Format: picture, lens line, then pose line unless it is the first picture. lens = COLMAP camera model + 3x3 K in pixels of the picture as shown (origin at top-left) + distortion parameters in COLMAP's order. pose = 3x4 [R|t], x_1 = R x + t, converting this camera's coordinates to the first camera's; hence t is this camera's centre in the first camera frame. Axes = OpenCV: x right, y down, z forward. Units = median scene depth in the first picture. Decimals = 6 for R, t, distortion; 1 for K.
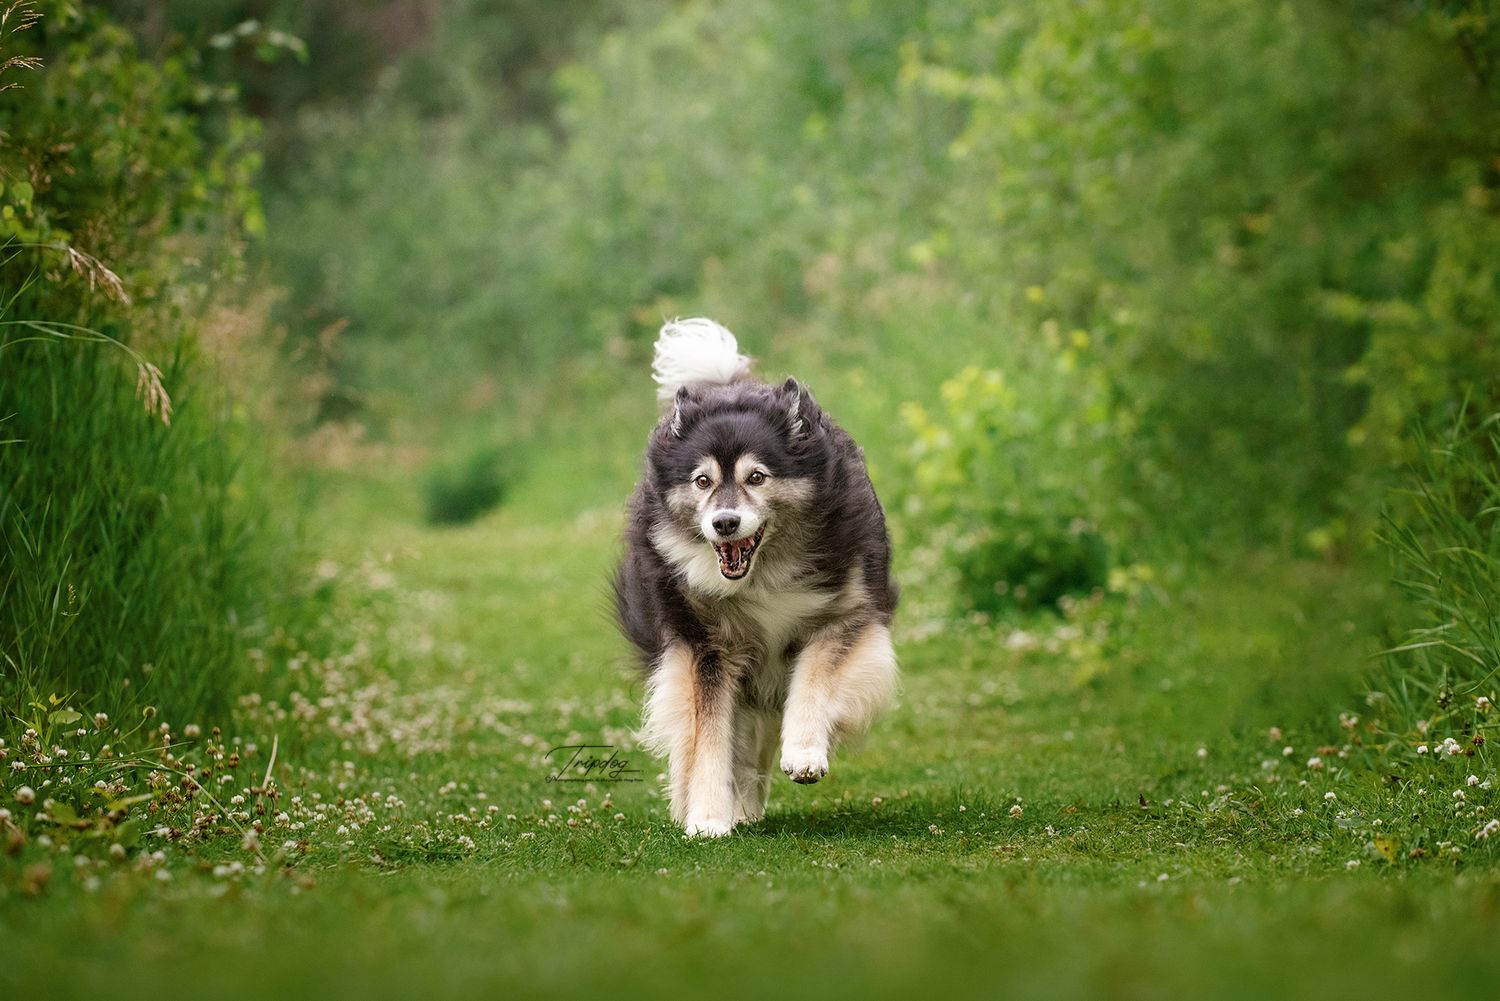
lens RADIAL K [[5712.6, 0, 750.0], [0, 5712.6, 500.5], [0, 0, 1]] dist [0.167008, -0.285032]
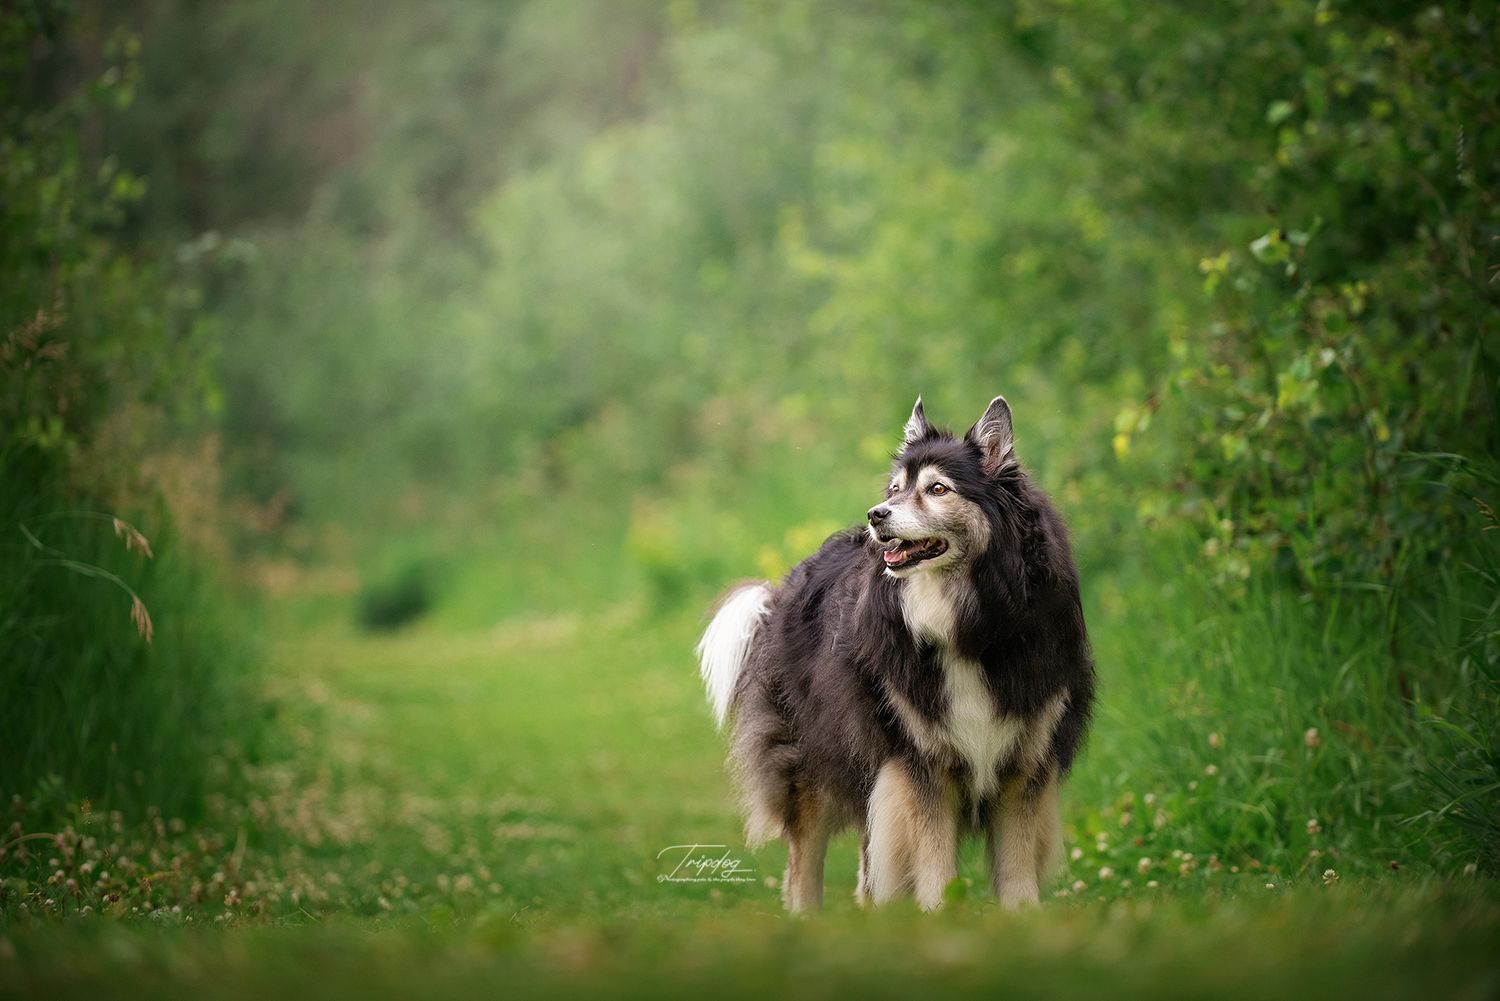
lens RADIAL K [[6518.9, 0, 750.0], [0, 6518.9, 500.5], [0, 0, 1]] dist [0.711396, -0.119547]
pose [[0.999995, 0.000776, 0.003035, 0.018144], [-0.000746, 0.999950, -0.009984, -0.012042], [-0.003043, 0.009982, 0.999946, -0.312860]]
